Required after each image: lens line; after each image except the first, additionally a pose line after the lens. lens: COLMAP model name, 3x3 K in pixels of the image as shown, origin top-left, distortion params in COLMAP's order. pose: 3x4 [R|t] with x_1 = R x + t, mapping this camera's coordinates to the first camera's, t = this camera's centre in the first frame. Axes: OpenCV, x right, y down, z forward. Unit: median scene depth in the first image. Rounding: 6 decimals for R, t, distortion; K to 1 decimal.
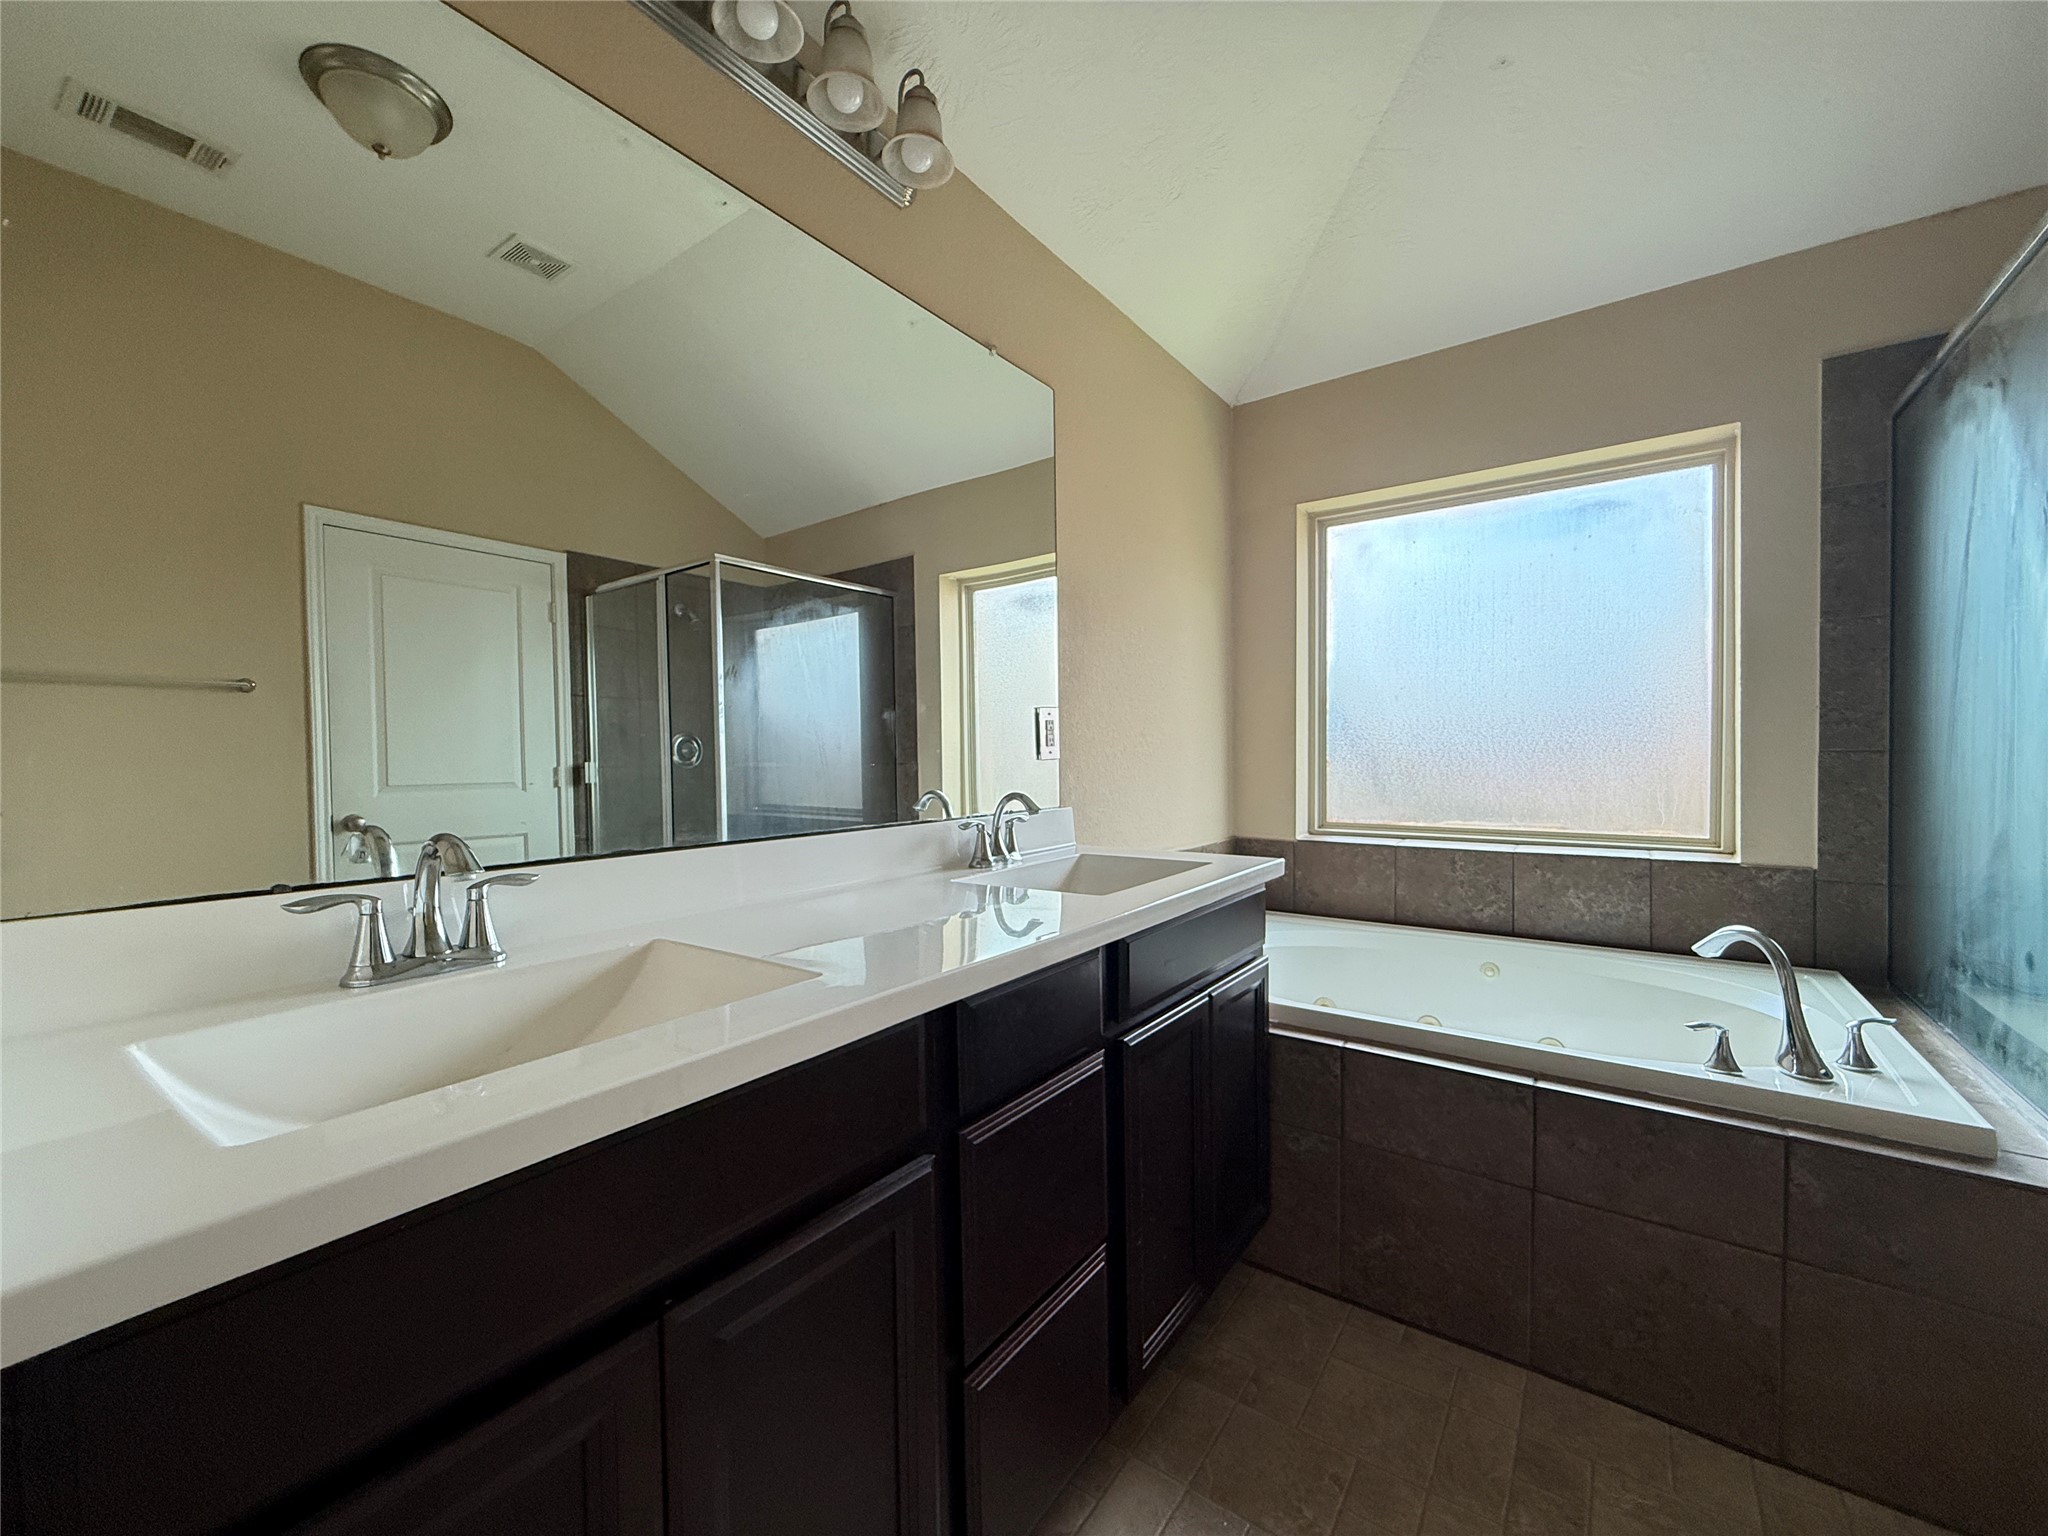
lens RADIAL K [[815.4, 0, 1016.6], [0, 815.4, 775.9], [0, 0, 1]] dist [0.000144, -0.000214]
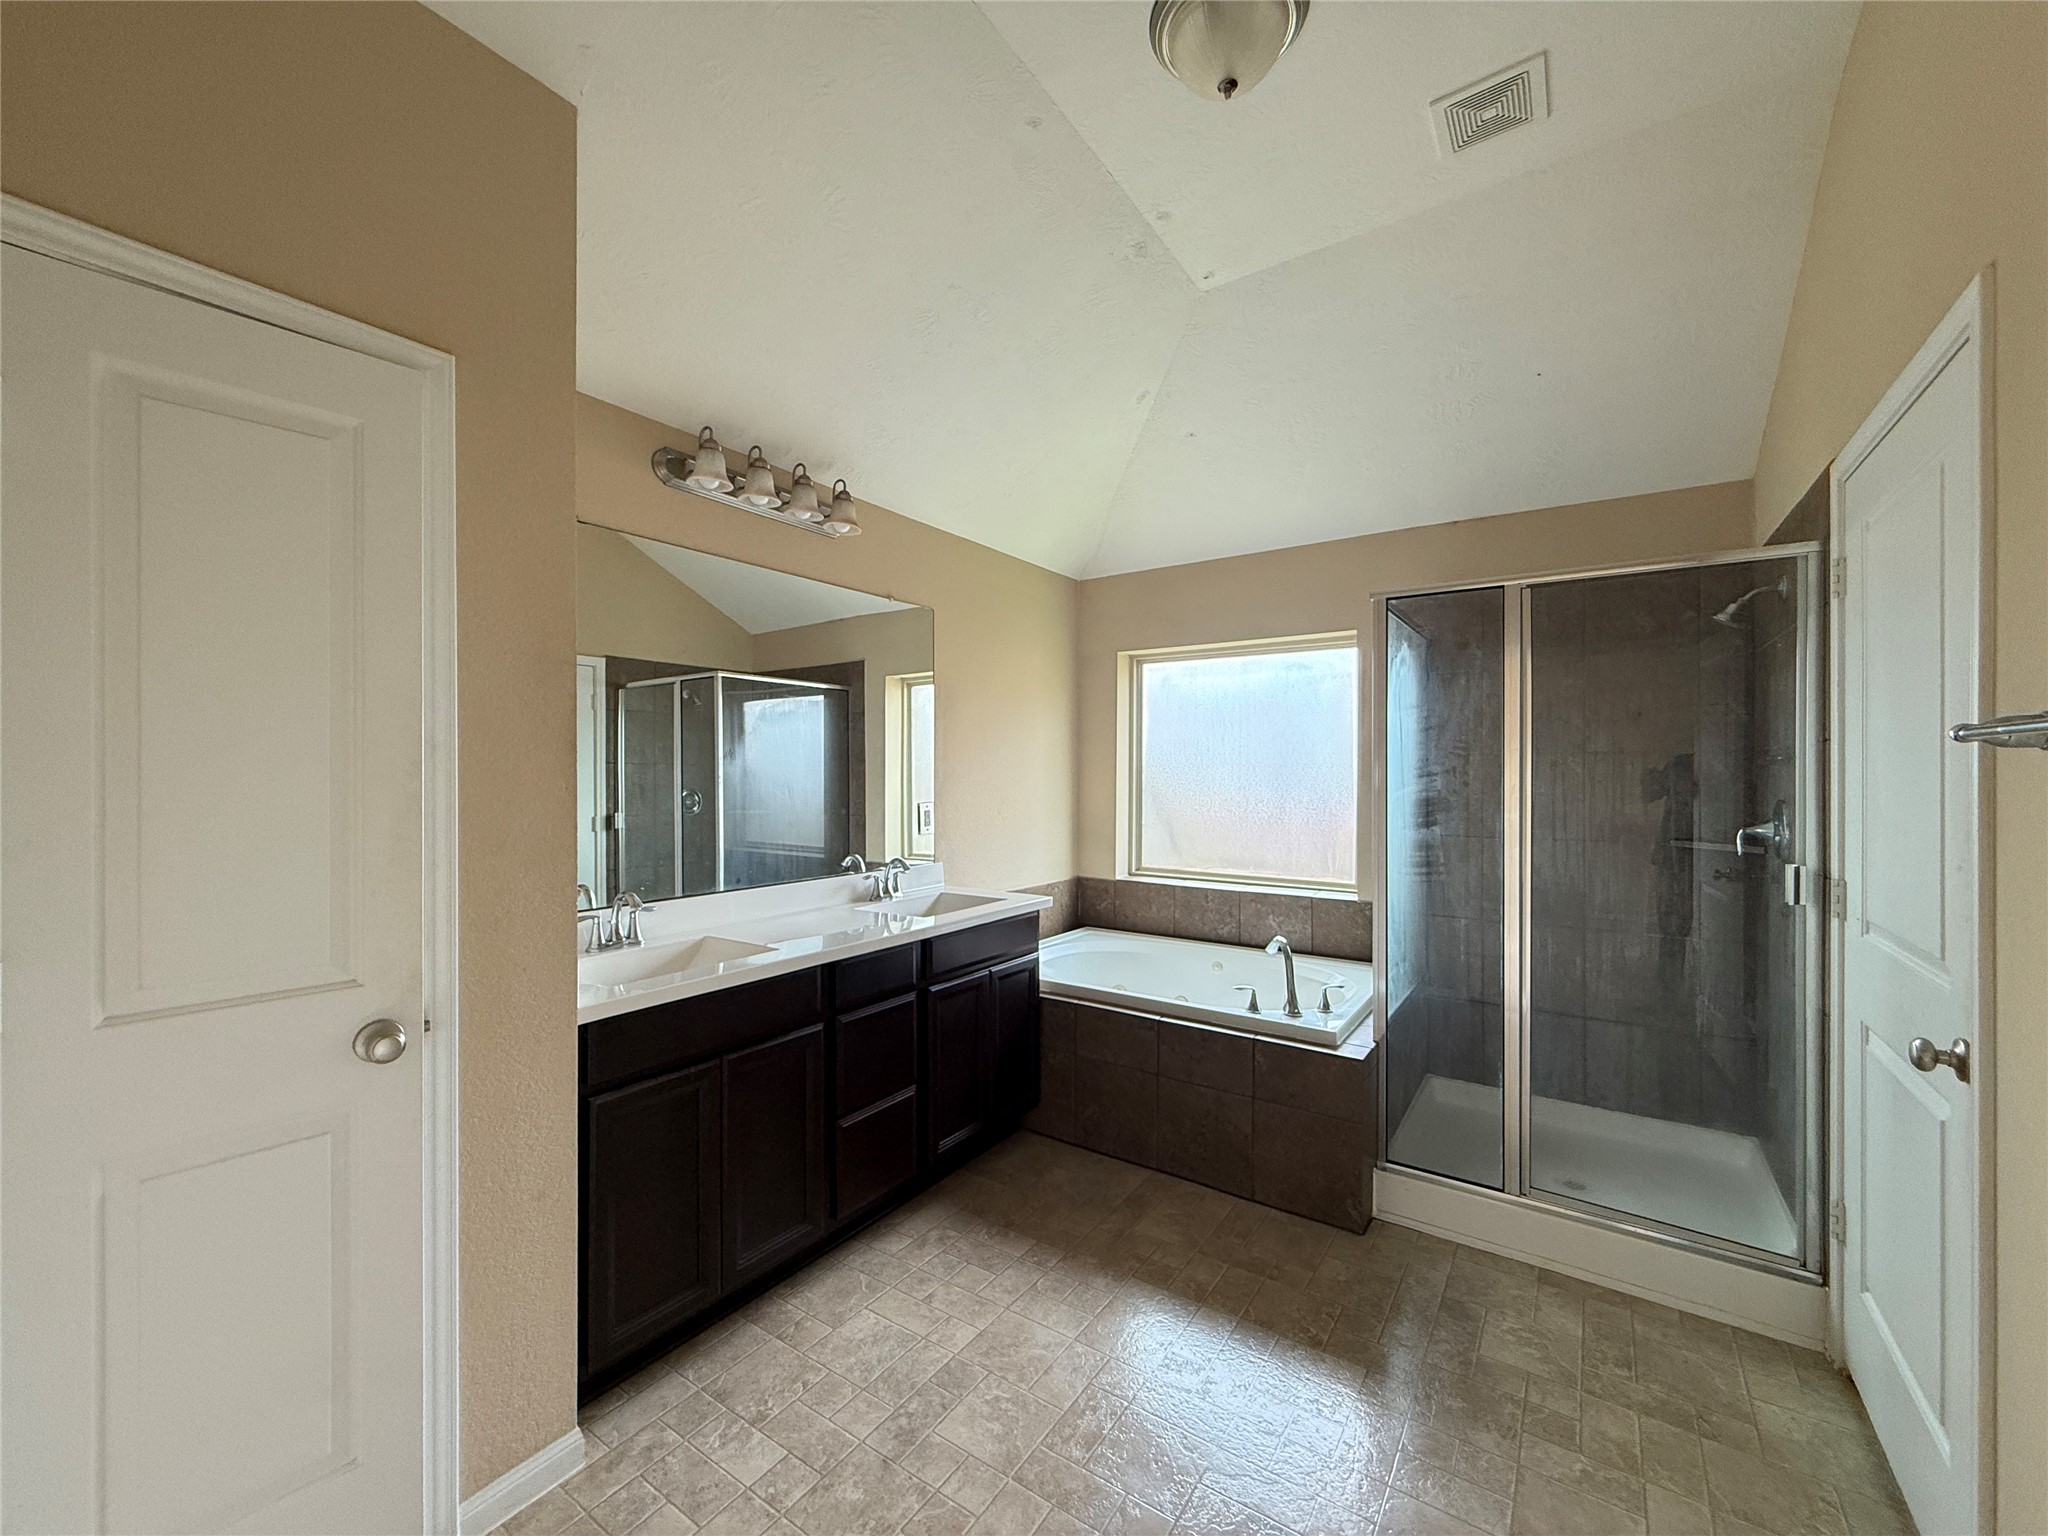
lens RADIAL K [[815.4, 0, 1013.3], [0, 815.4, 779.7], [0, 0, 1]] dist [0.000144, -0.000214]
pose [[0.999748, 0.012098, 0.018884, 0.158254], [-0.011781, 0.999789, -0.016811, -0.090592], [-0.019083, 0.016584, 0.999680, -0.567078]]
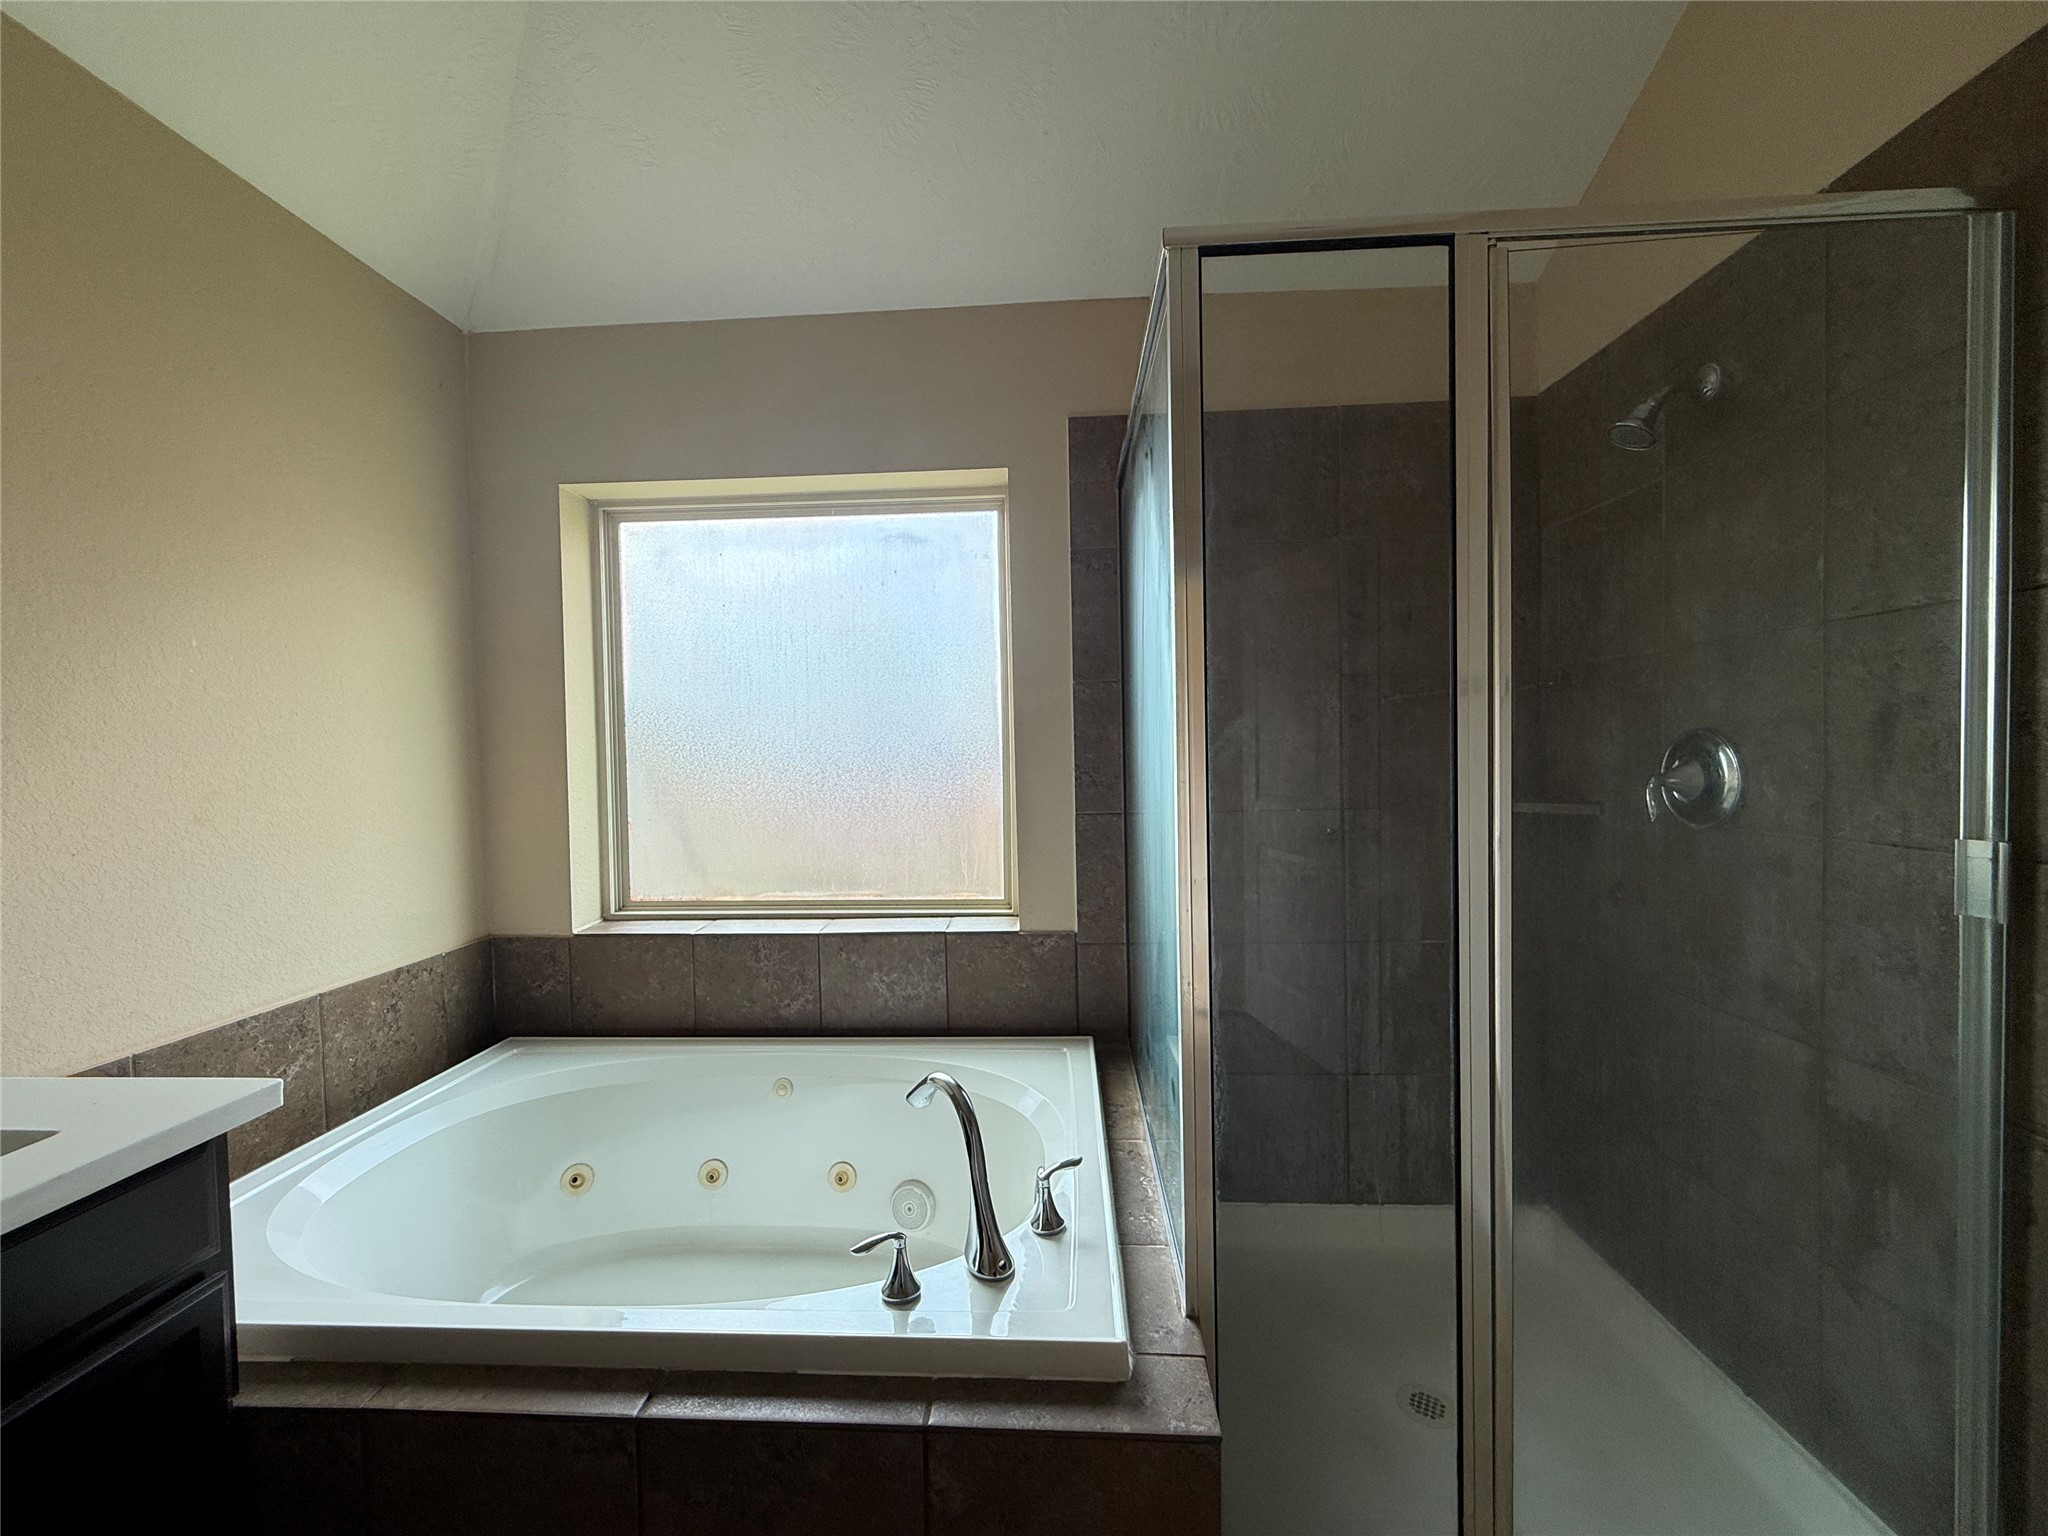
lens RADIAL K [[815.4, 0, 1018.2], [0, 815.4, 772.6], [0, 0, 1]] dist [0.000144, -0.000214]
pose [[0.836765, -0.023171, 0.547071, 0.342913], [0.026280, 0.999652, 0.002143, -0.074220], [-0.546931, 0.012584, 0.837083, 0.185828]]
